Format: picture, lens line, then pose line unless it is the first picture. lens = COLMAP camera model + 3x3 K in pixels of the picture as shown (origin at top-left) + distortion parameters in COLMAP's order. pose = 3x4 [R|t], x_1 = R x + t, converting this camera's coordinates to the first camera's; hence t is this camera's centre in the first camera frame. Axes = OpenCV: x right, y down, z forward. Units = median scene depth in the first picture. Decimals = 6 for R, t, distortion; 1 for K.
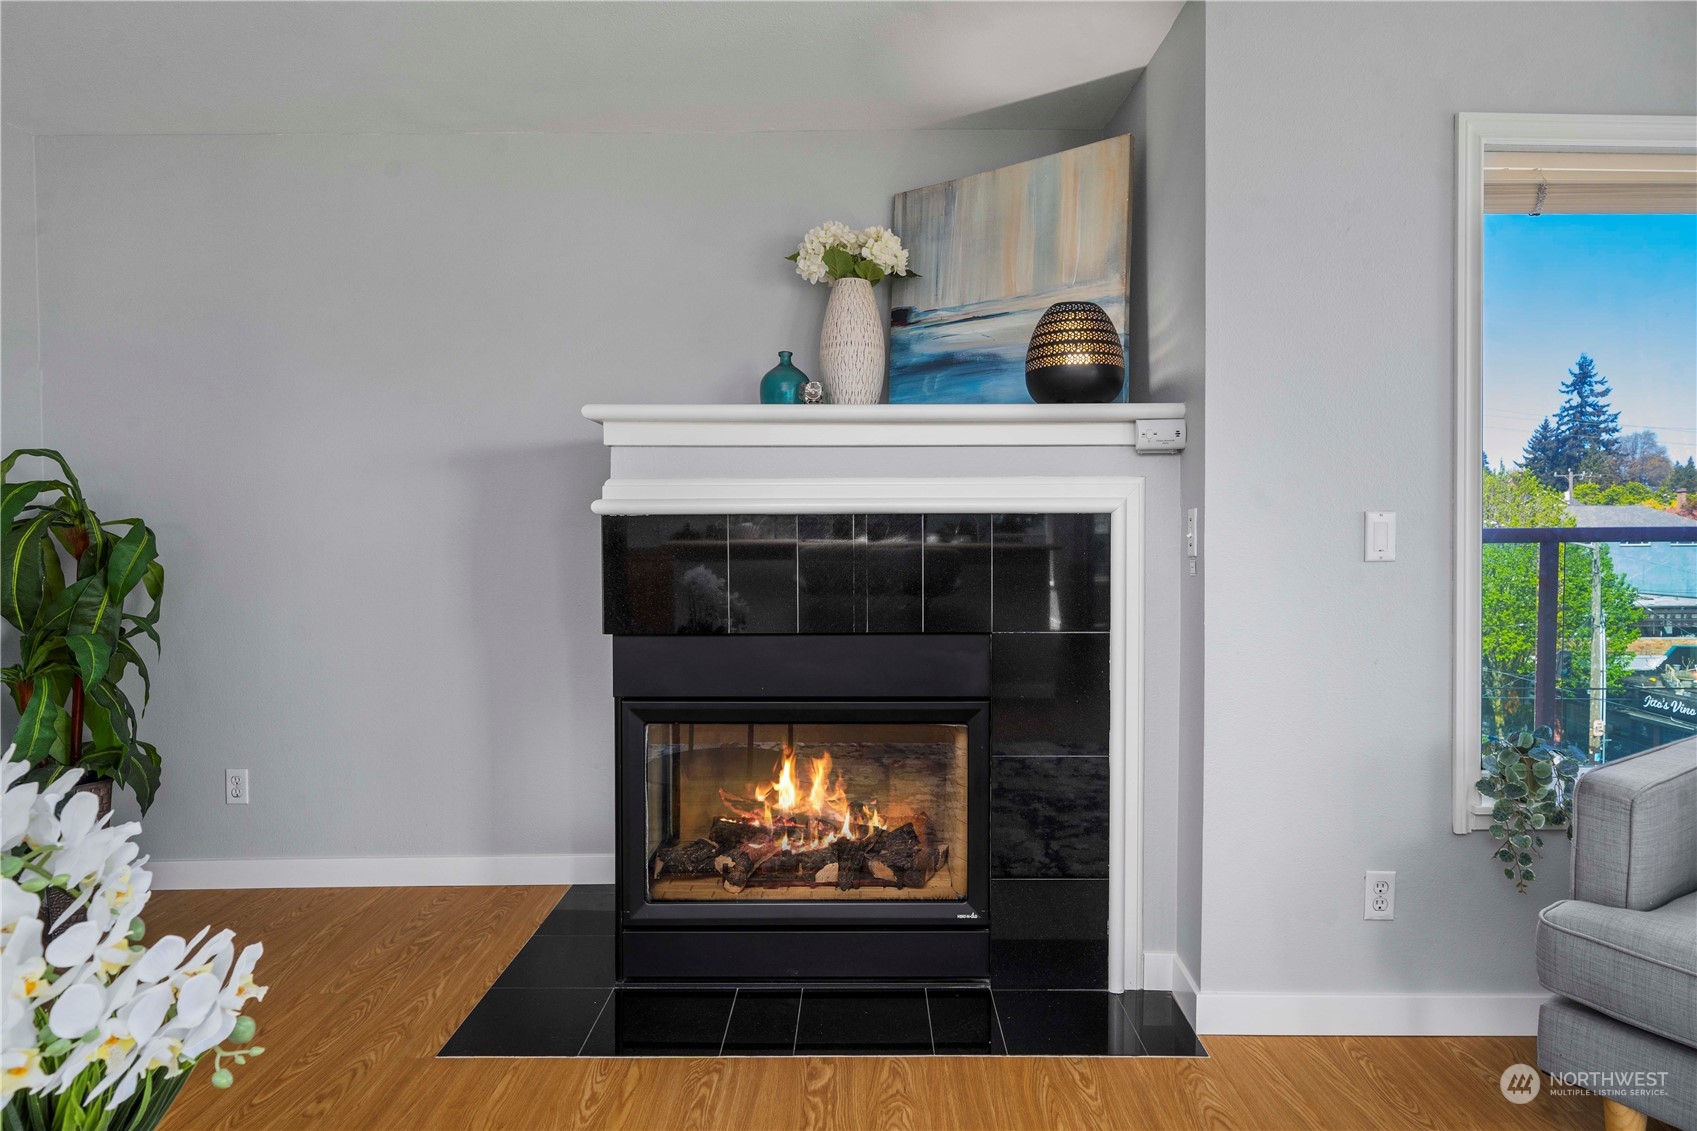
lens RADIAL K [[936.3, 0, 848.5], [0, 936.3, 565.5], [0, 0, 1]] dist [0.001816, 0.000049]
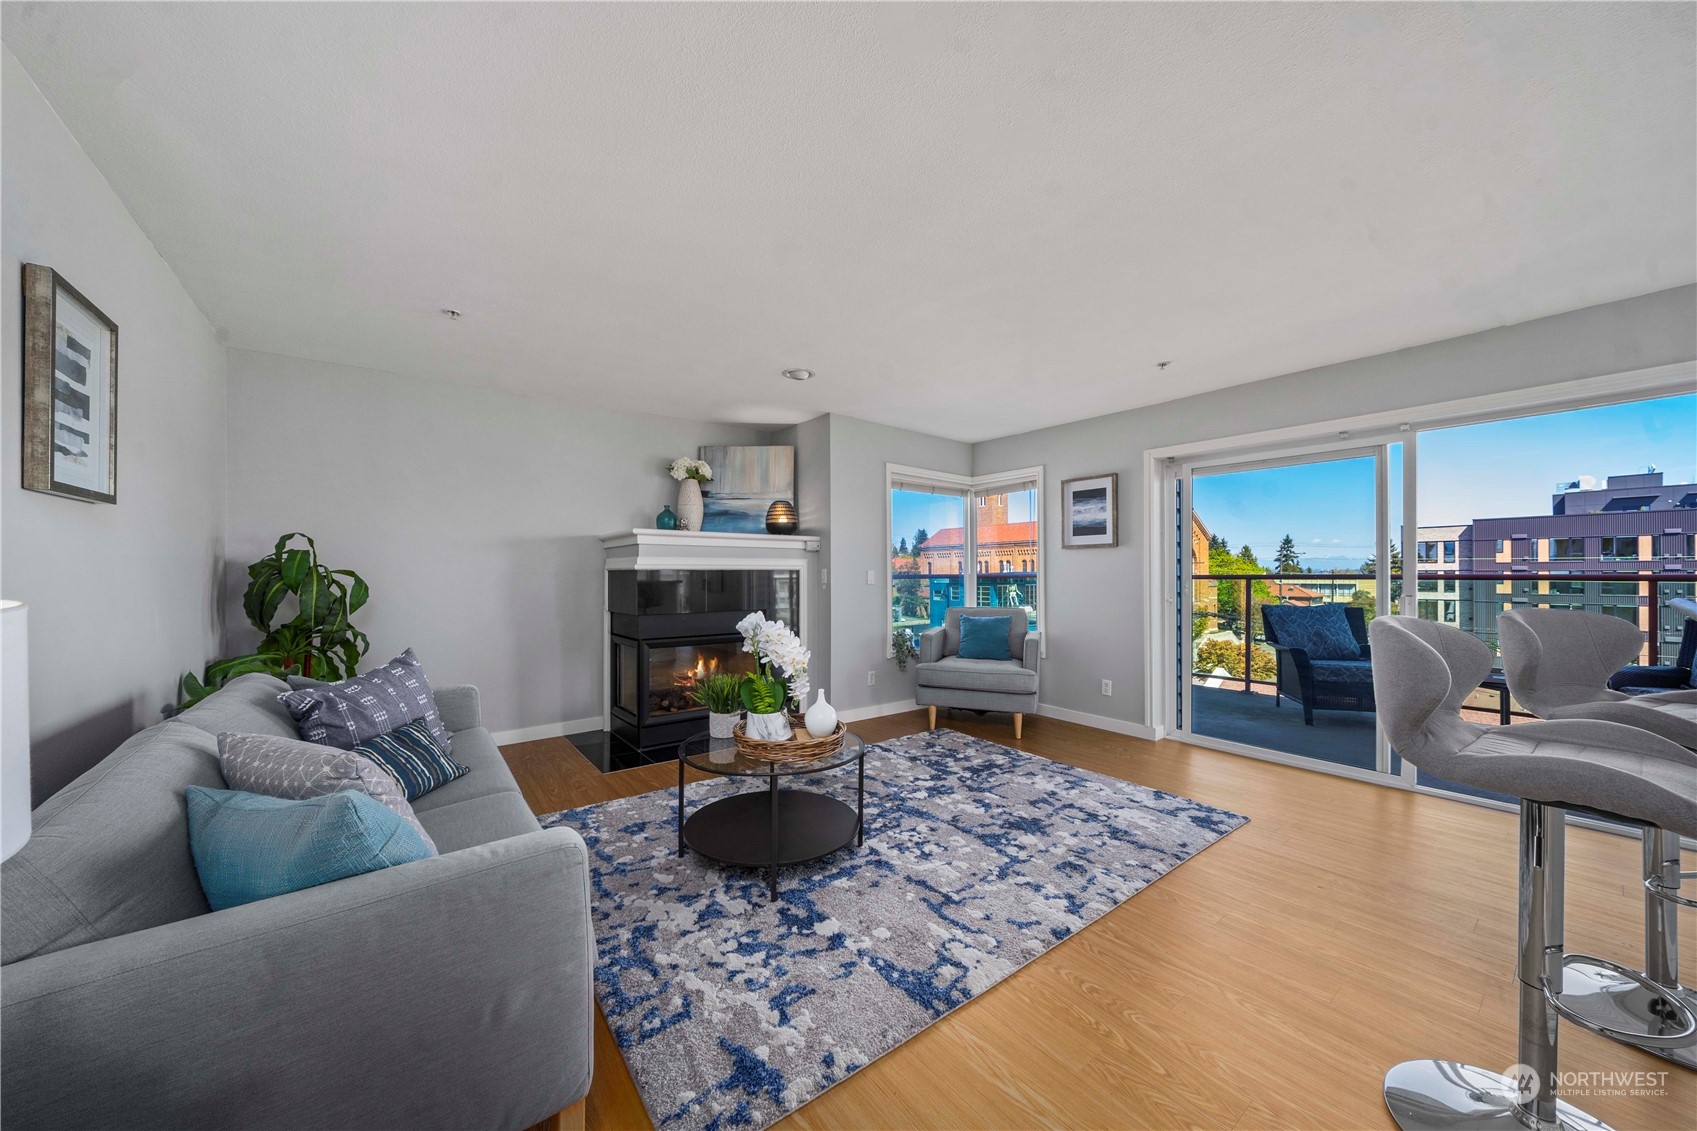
lens RADIAL K [[588.1, 0, 843.8], [0, 588.1, 570.2], [0, 0, 1]] dist [-0.003826, -0.000186]
pose [[0.788903, 0.004894, 0.614498, -0.745328], [0.024631, 0.998913, -0.039577, 0.023292], [-0.614024, 0.046358, 0.787925, -0.594687]]
